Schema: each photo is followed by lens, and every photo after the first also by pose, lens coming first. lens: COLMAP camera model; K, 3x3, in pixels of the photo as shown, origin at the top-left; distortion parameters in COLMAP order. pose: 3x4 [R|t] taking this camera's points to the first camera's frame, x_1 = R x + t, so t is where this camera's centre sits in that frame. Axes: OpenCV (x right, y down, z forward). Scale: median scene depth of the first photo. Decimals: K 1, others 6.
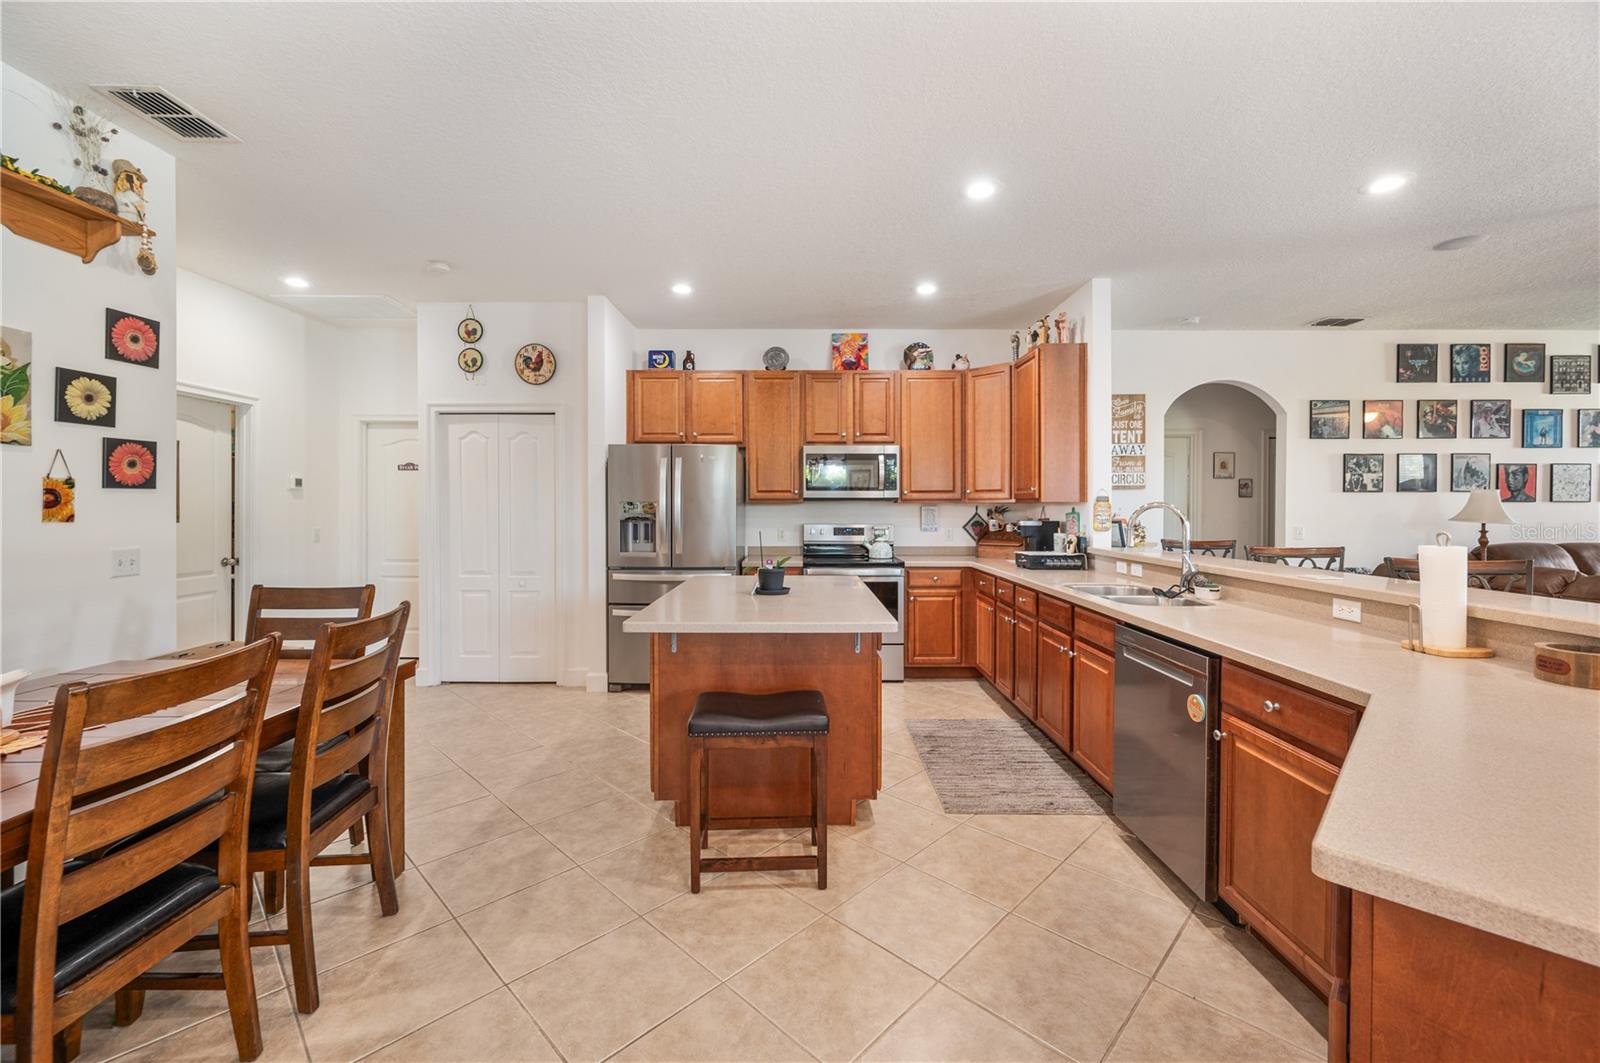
lens RADIAL K [[644.1, 0, 808.8], [0, 644.1, 523.4], [0, 0, 1]] dist [-0.001362, -0.000197]
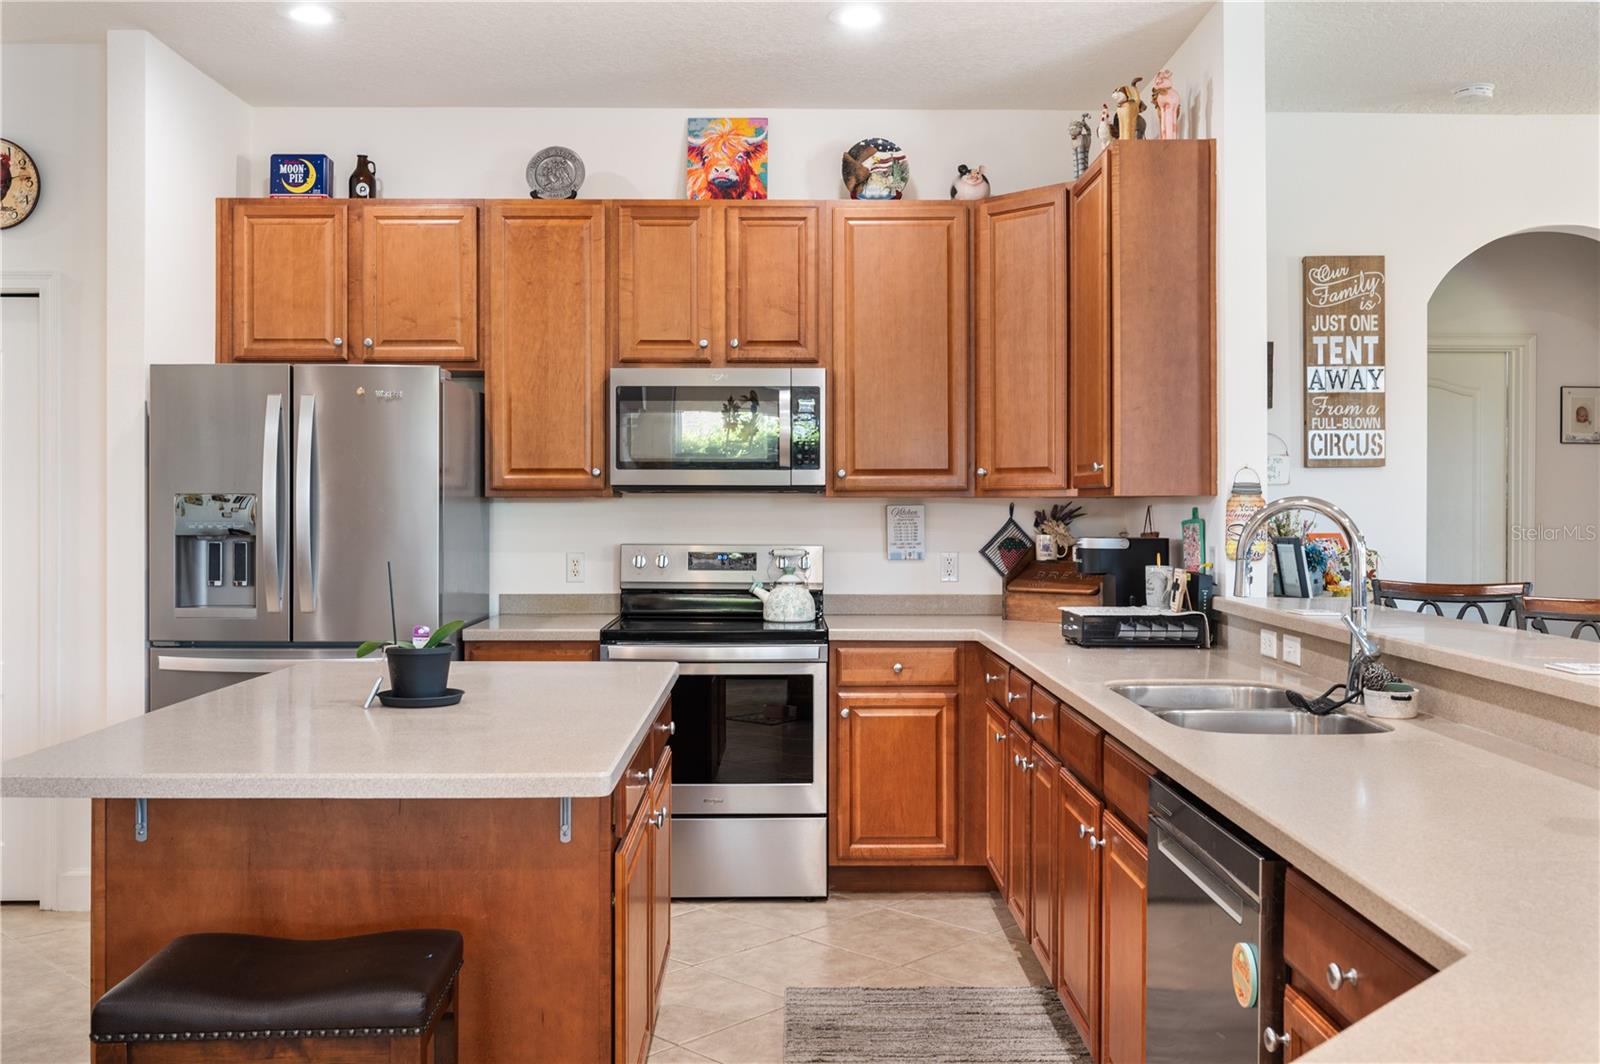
lens RADIAL K [[1414.9, 0, 800.0], [0, 1414.9, 532.0], [0, 0, 1]] dist [-0.006285, 0.000015]
pose [[0.999947, 0.001210, 0.010214, 0.114257], [-0.001138, 0.999974, -0.007122, -0.000747], [-0.010223, 0.007110, 0.999922, 0.022300]]
